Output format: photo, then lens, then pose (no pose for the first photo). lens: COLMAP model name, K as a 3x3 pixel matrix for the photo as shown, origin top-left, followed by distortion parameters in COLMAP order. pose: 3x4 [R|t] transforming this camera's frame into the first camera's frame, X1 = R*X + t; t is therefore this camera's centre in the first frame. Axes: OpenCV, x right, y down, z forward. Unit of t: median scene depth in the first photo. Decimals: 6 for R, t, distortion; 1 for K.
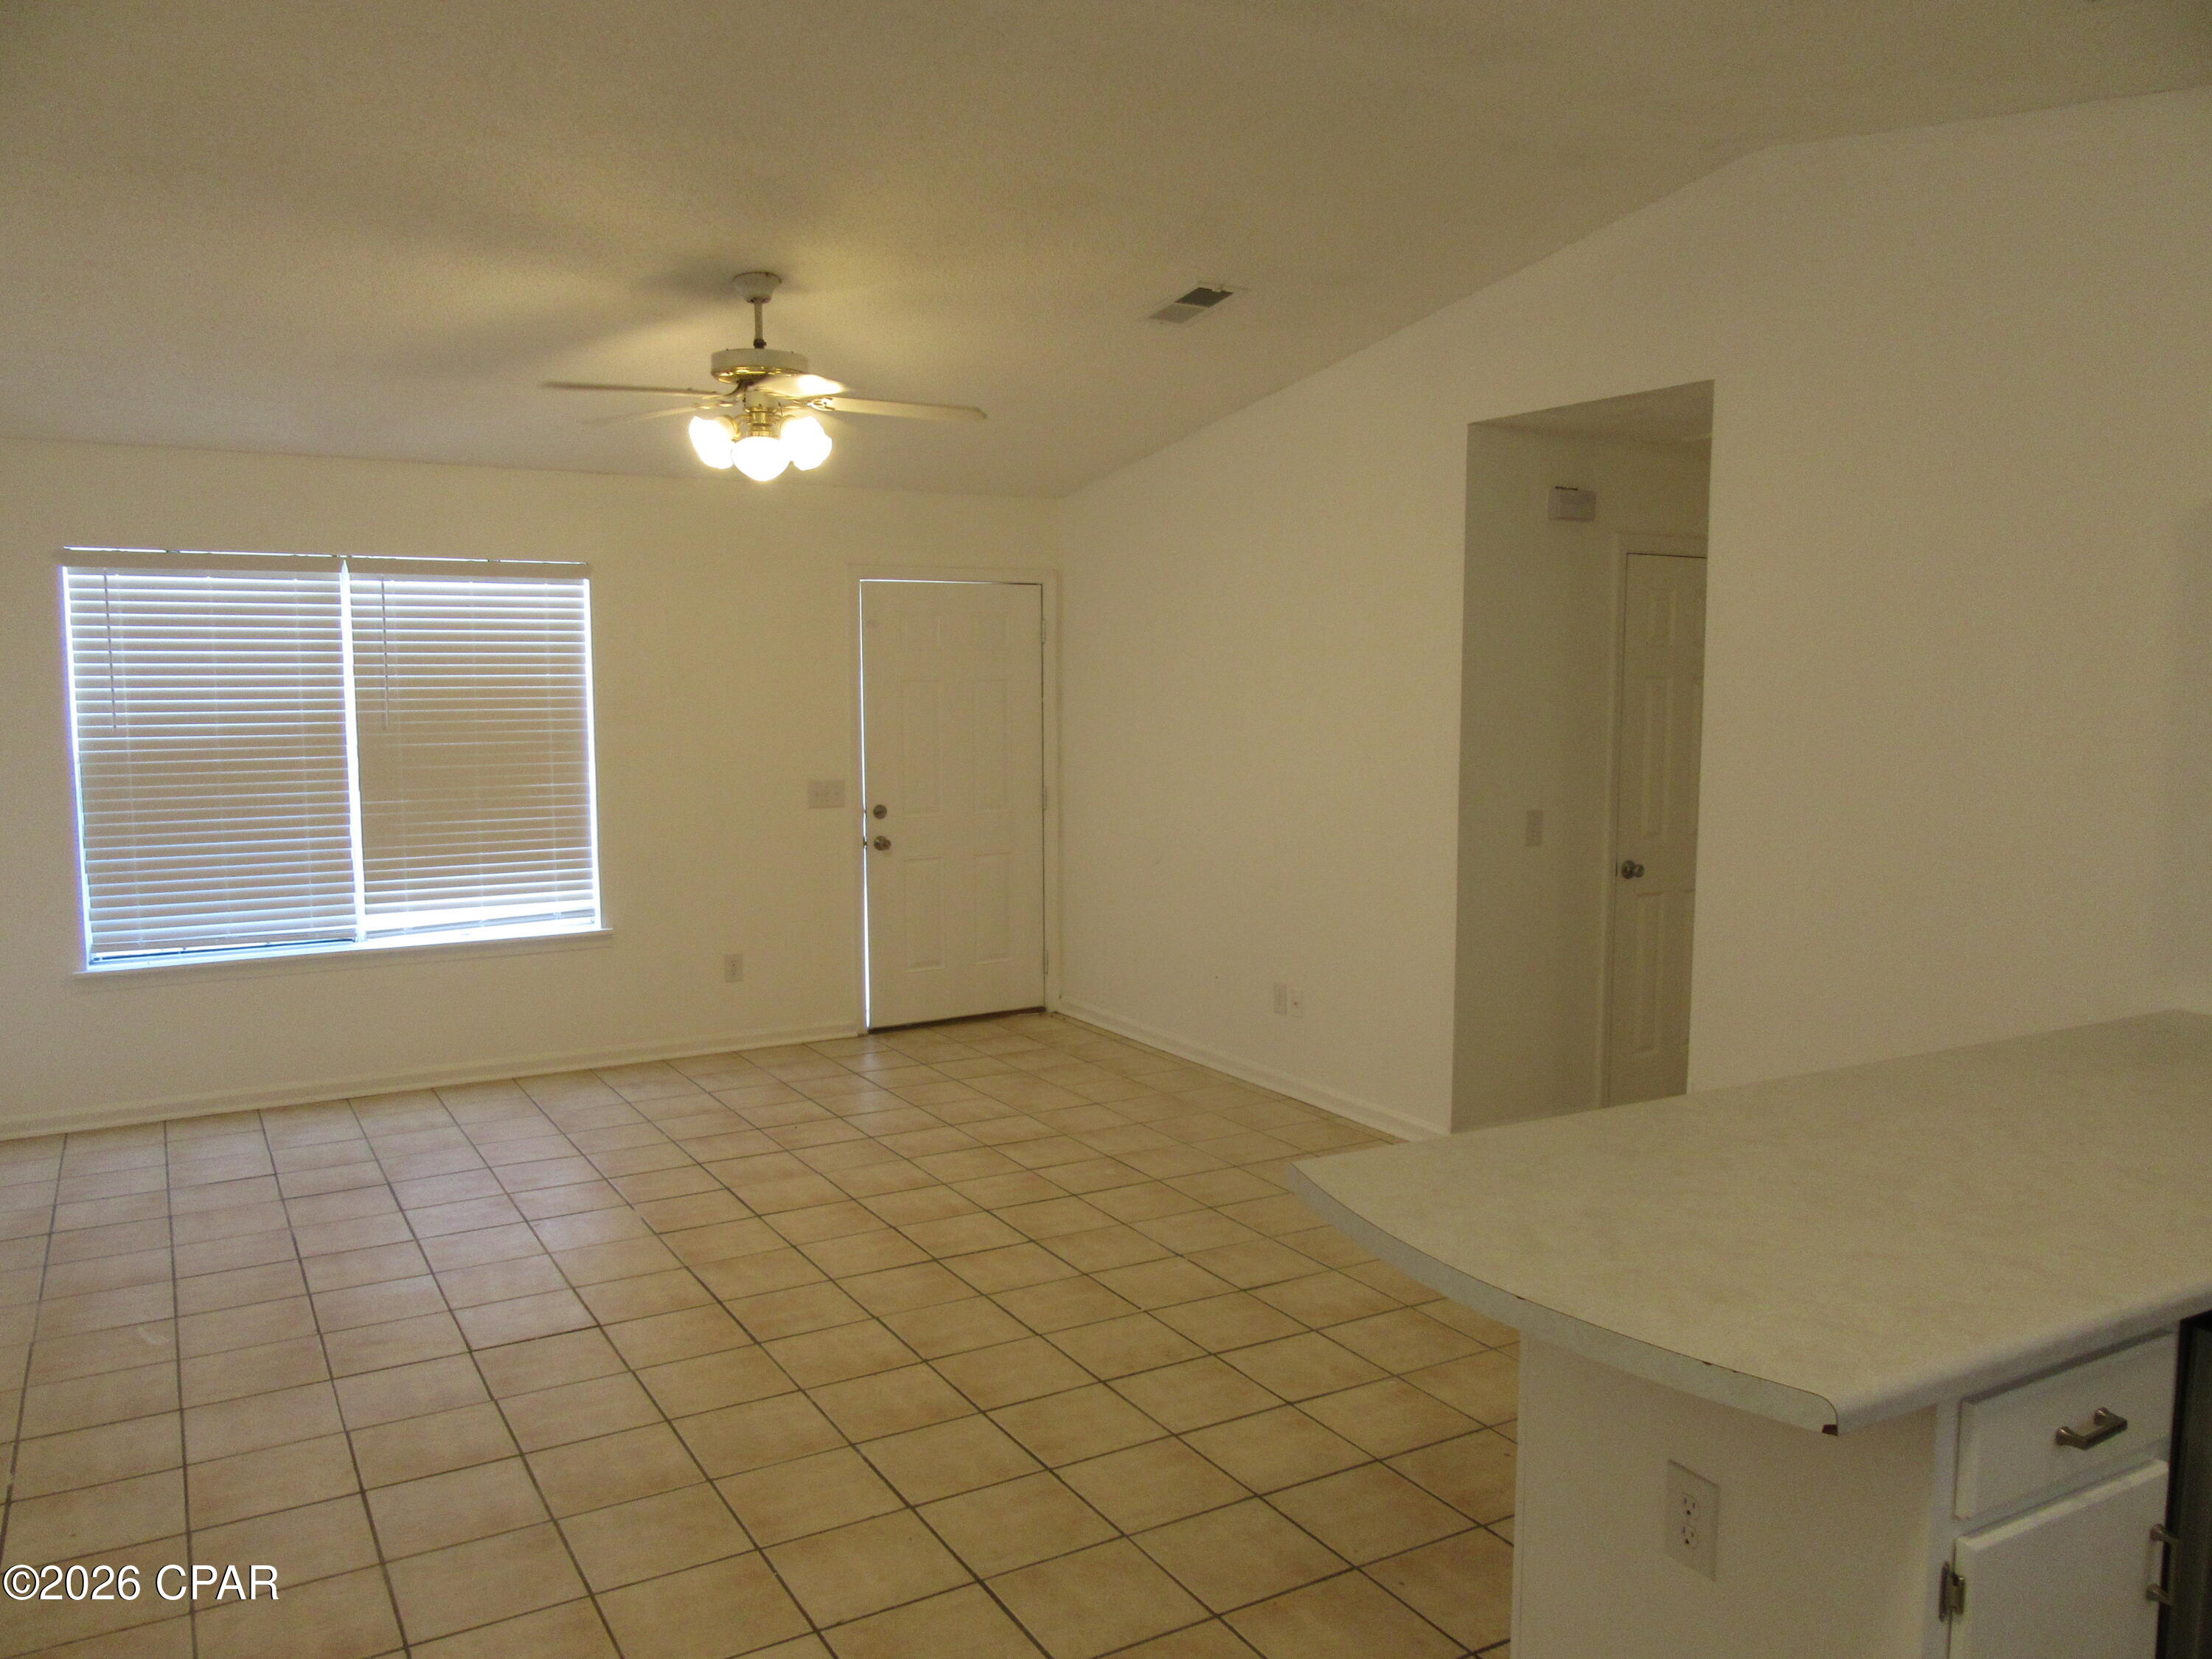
lens RADIAL K [[1649.3, 0, 1103.5], [0, 1649.3, 828.0], [0, 0, 1]] dist [0.003103, -0.003354]
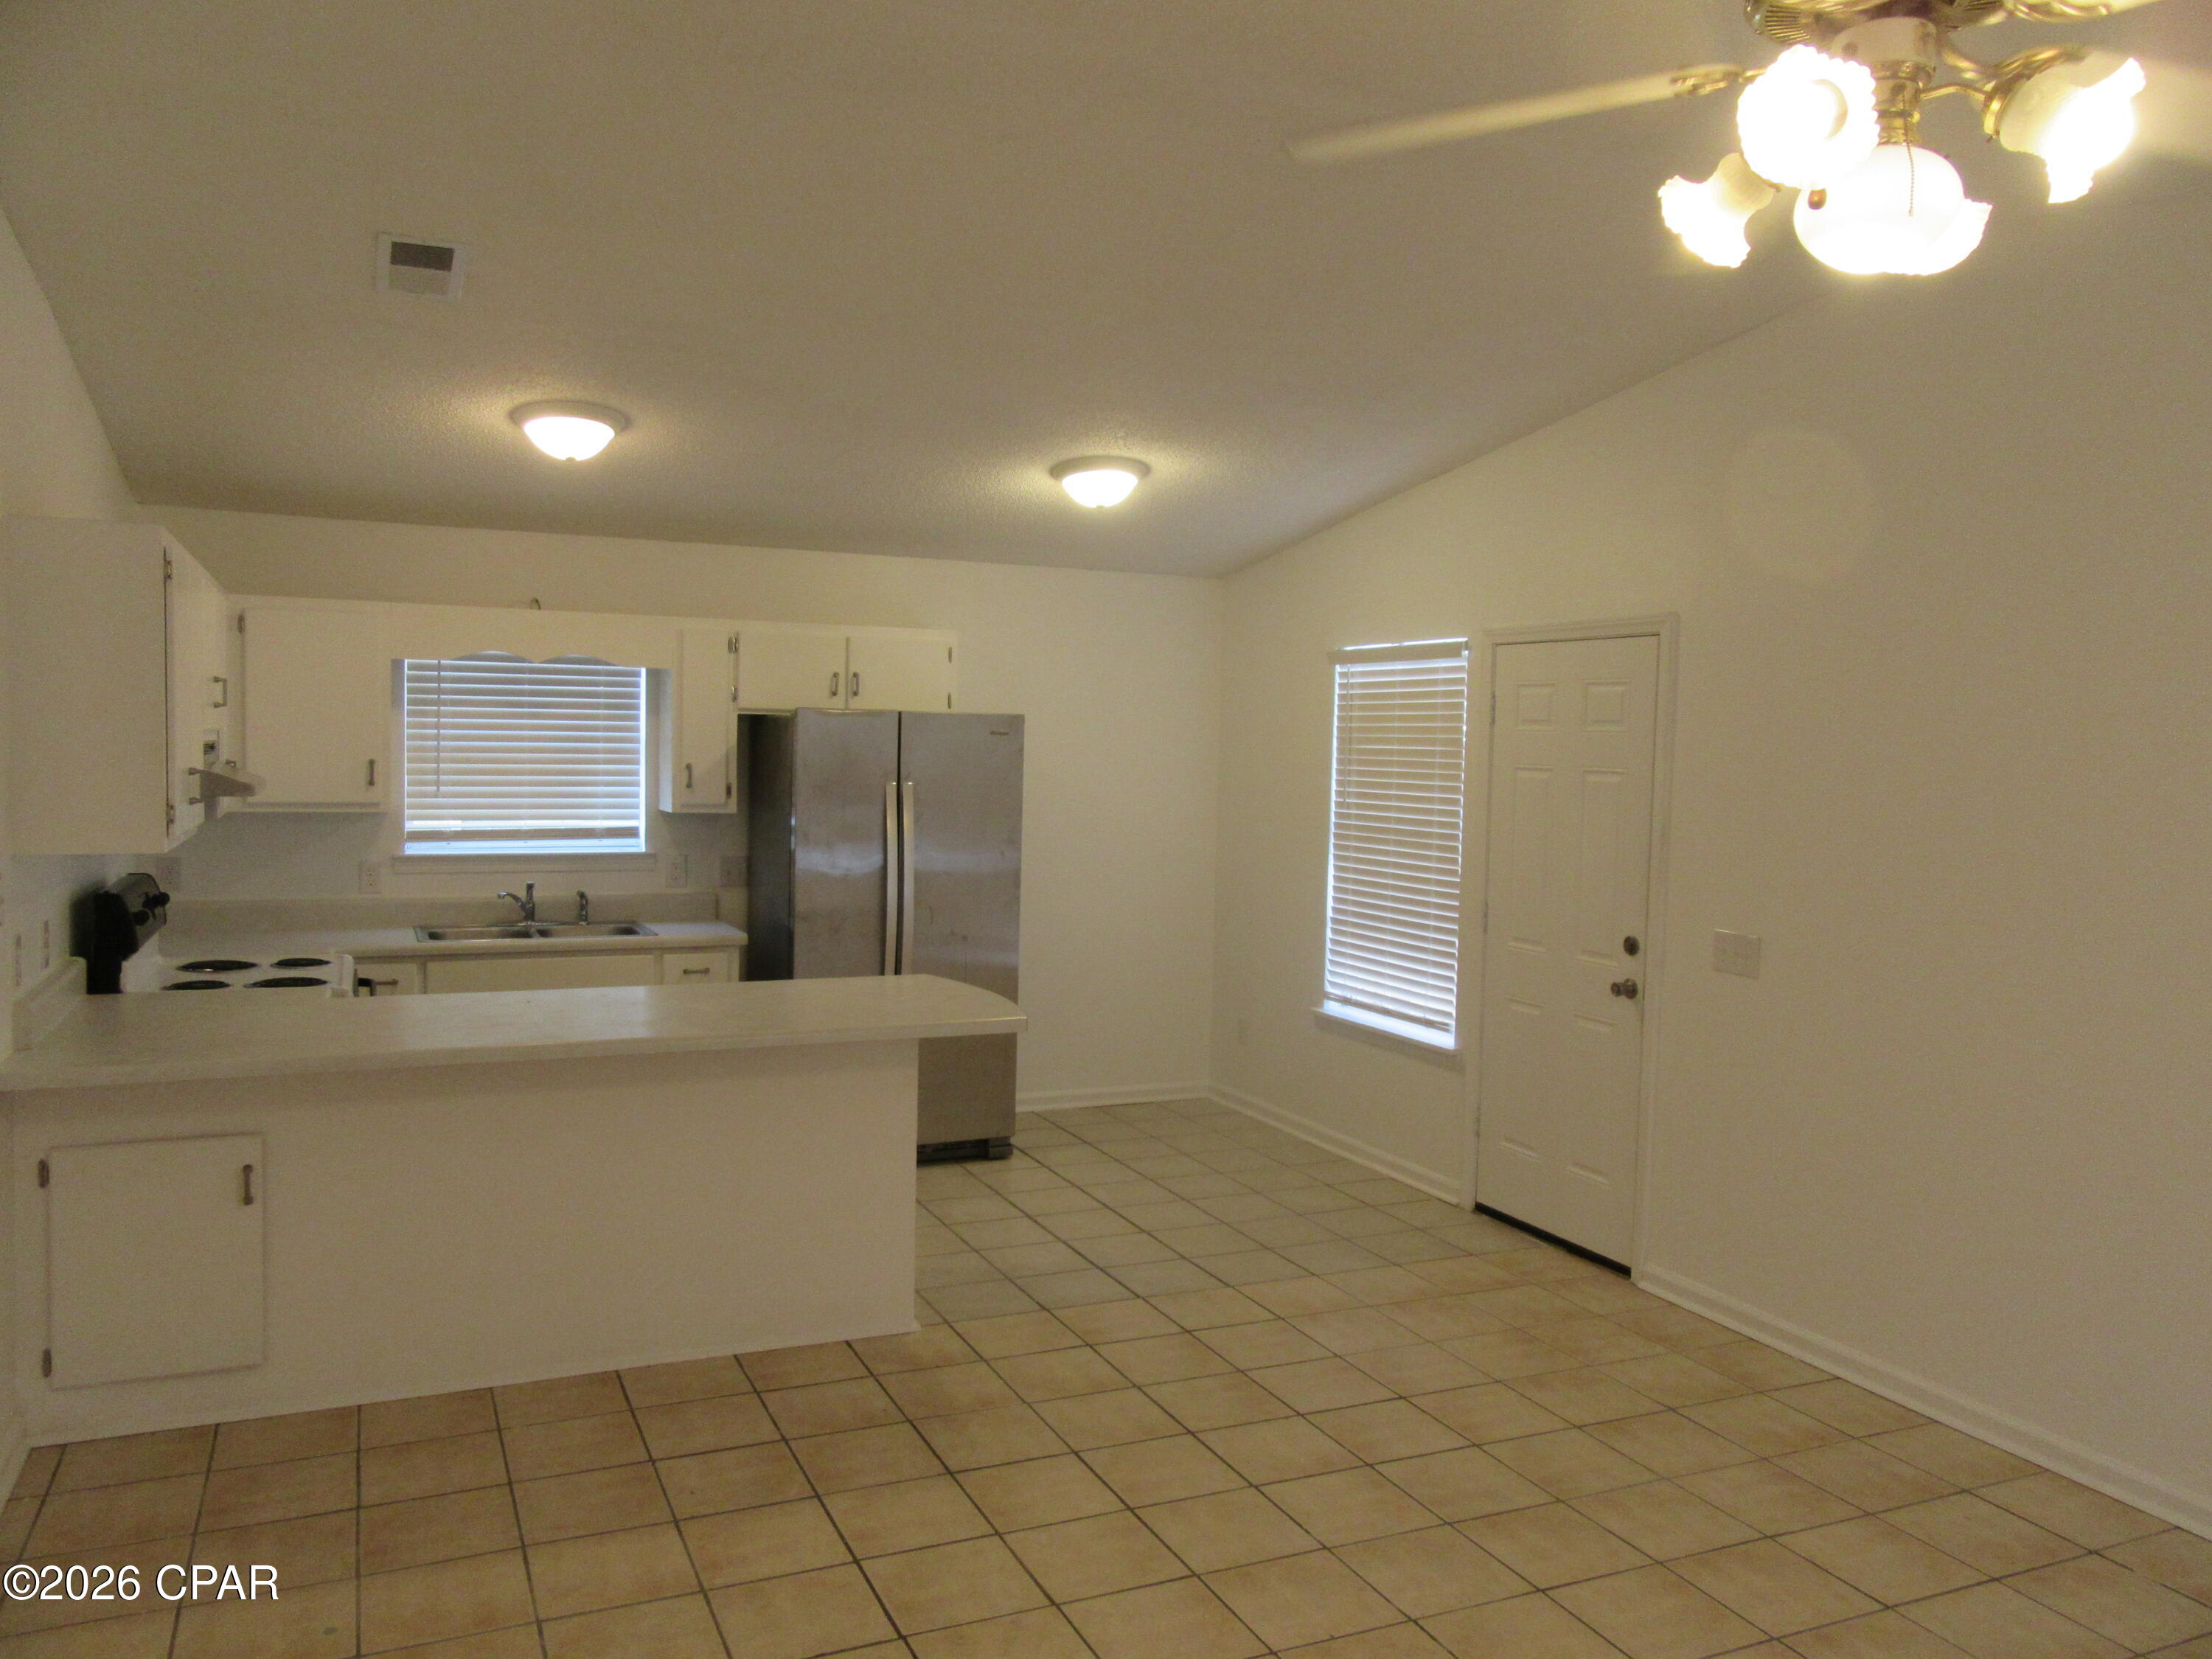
lens RADIAL K [[1649.3, 0, 1099.7], [0, 1649.3, 837.8], [0, 0, 1]] dist [0.003103, -0.003354]
pose [[-0.993610, -0.030567, 0.108650, -0.064735], [-0.013281, 0.987605, 0.156396, -0.113222], [-0.112084, 0.153954, -0.981700, 1.110673]]
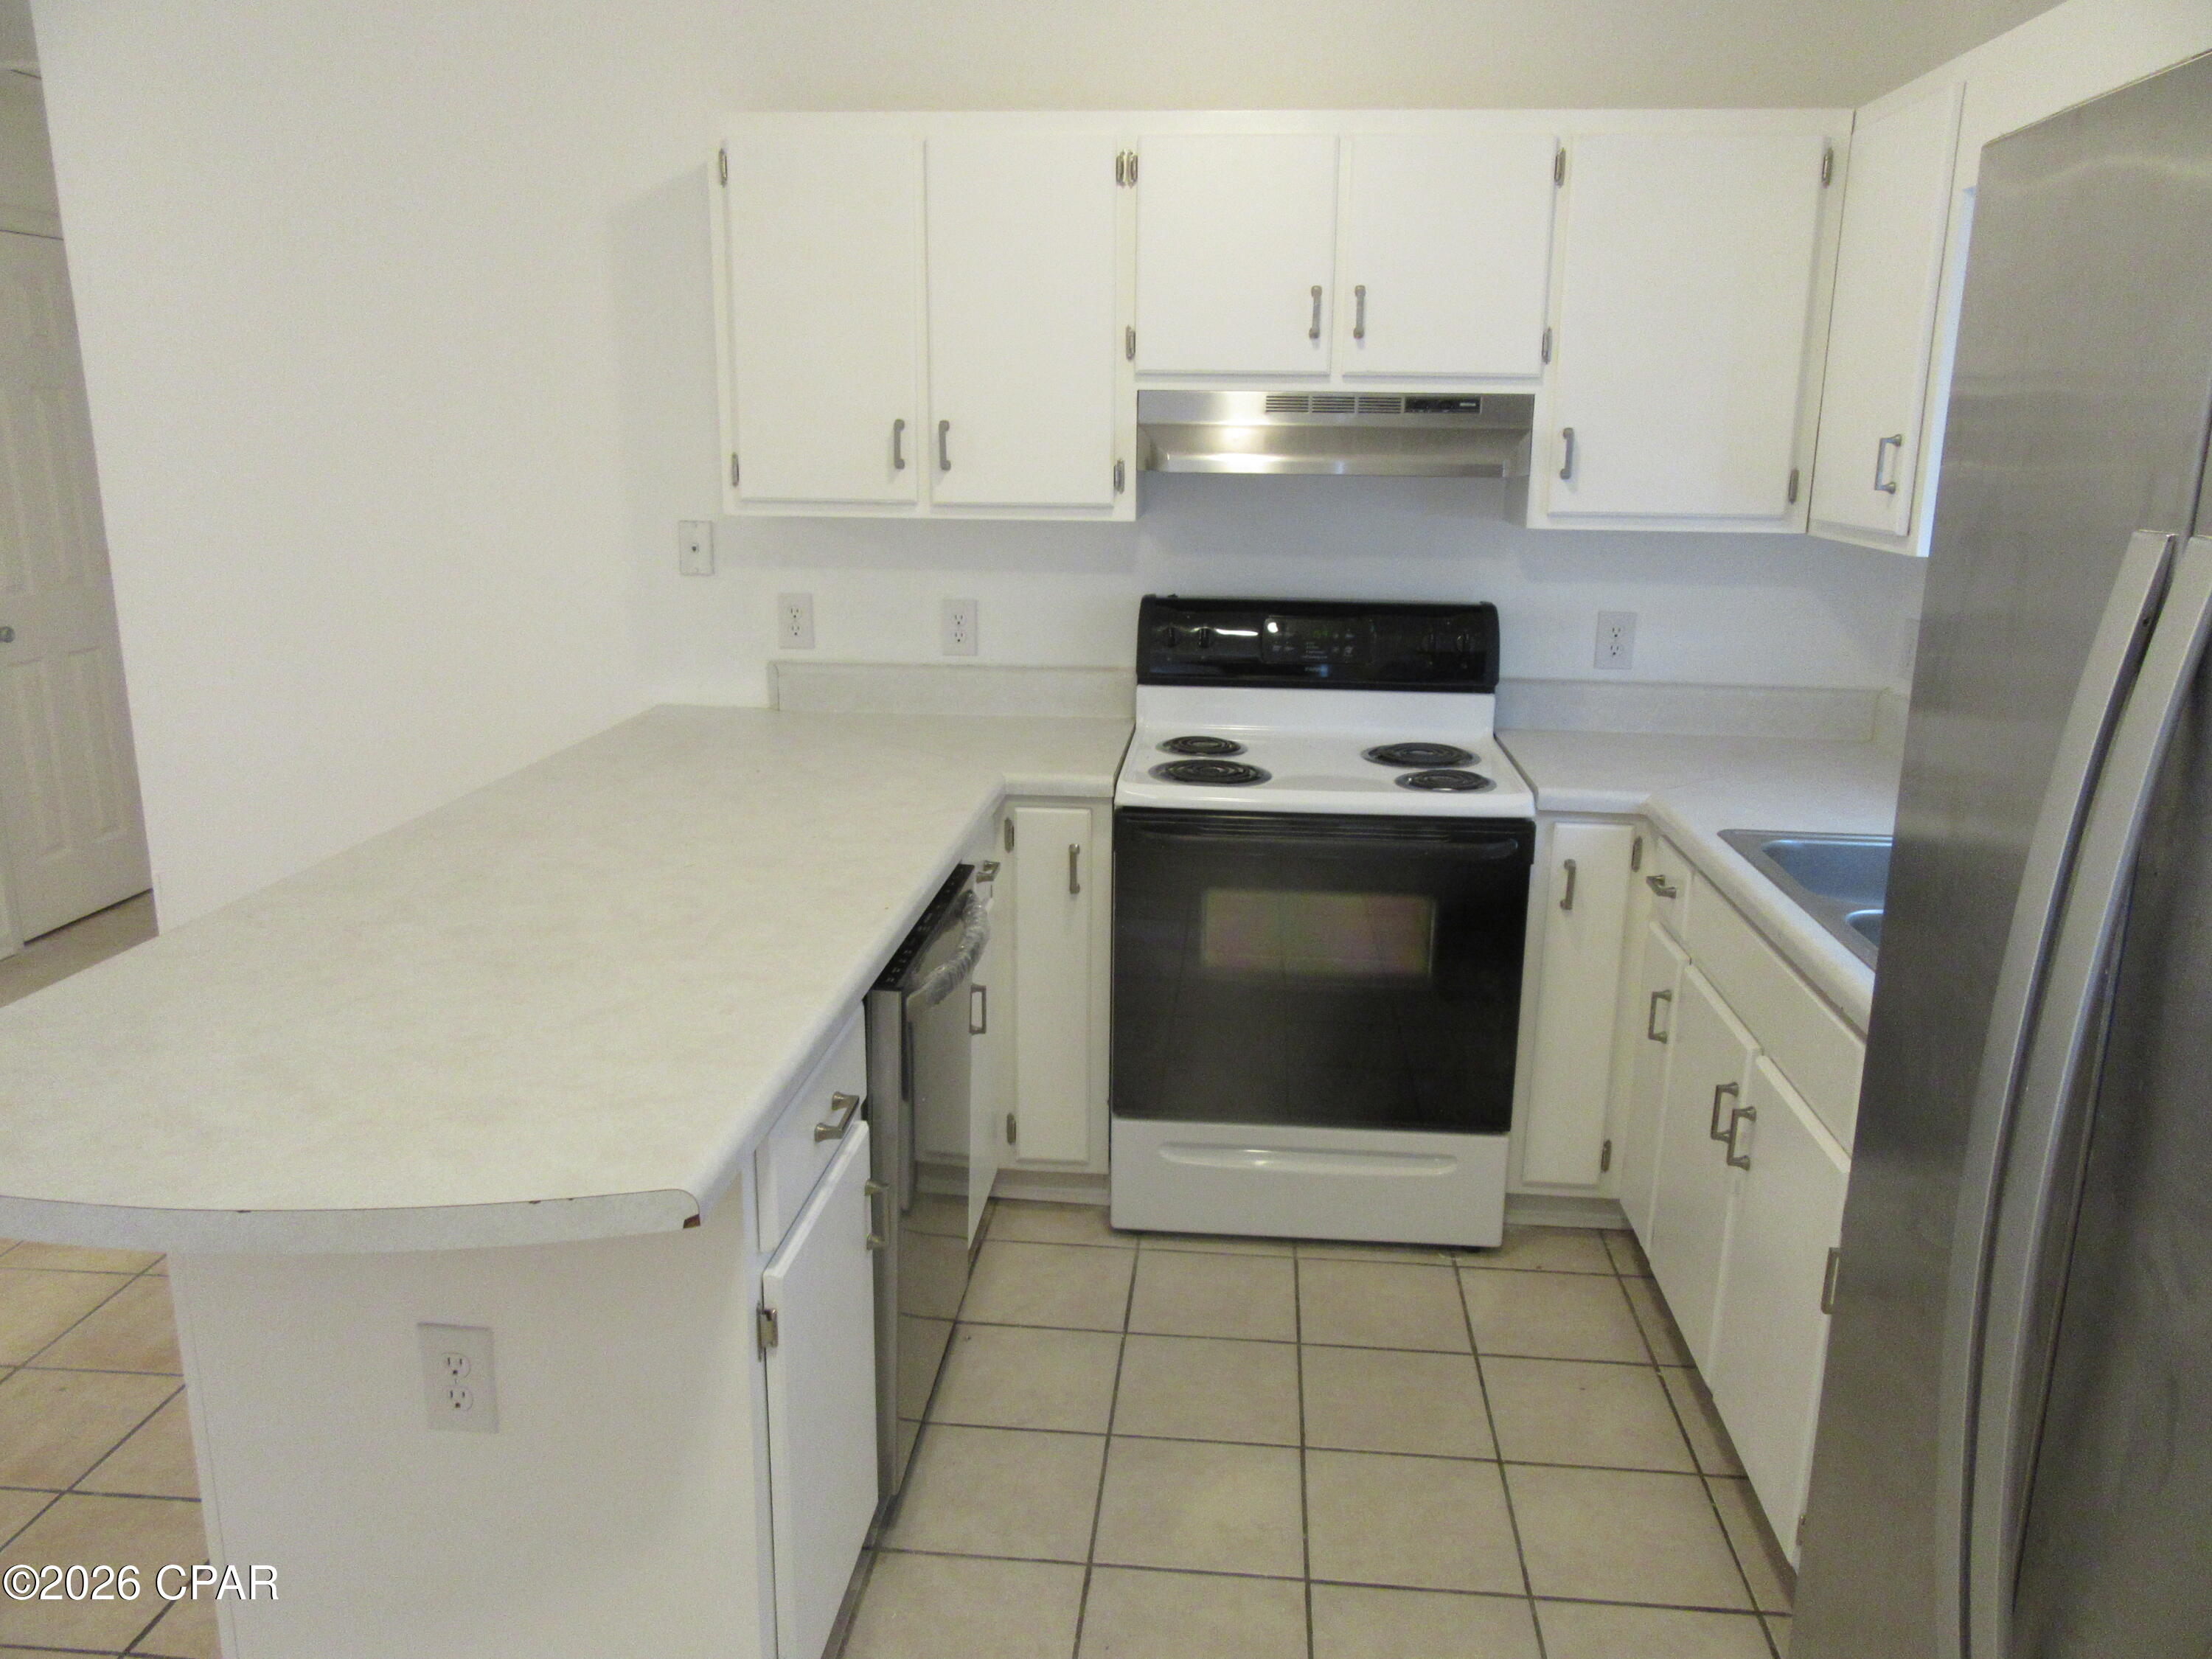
lens RADIAL K [[1649.3, 0, 1116.1], [0, 1649.3, 818.6], [0, 0, 1]] dist [0.003103, -0.003354]
pose [[0.576584, -0.193904, 0.793695, -0.021219], [0.073268, 0.979787, 0.186142, 0.003738], [-0.813746, -0.049174, 0.579137, 0.092257]]
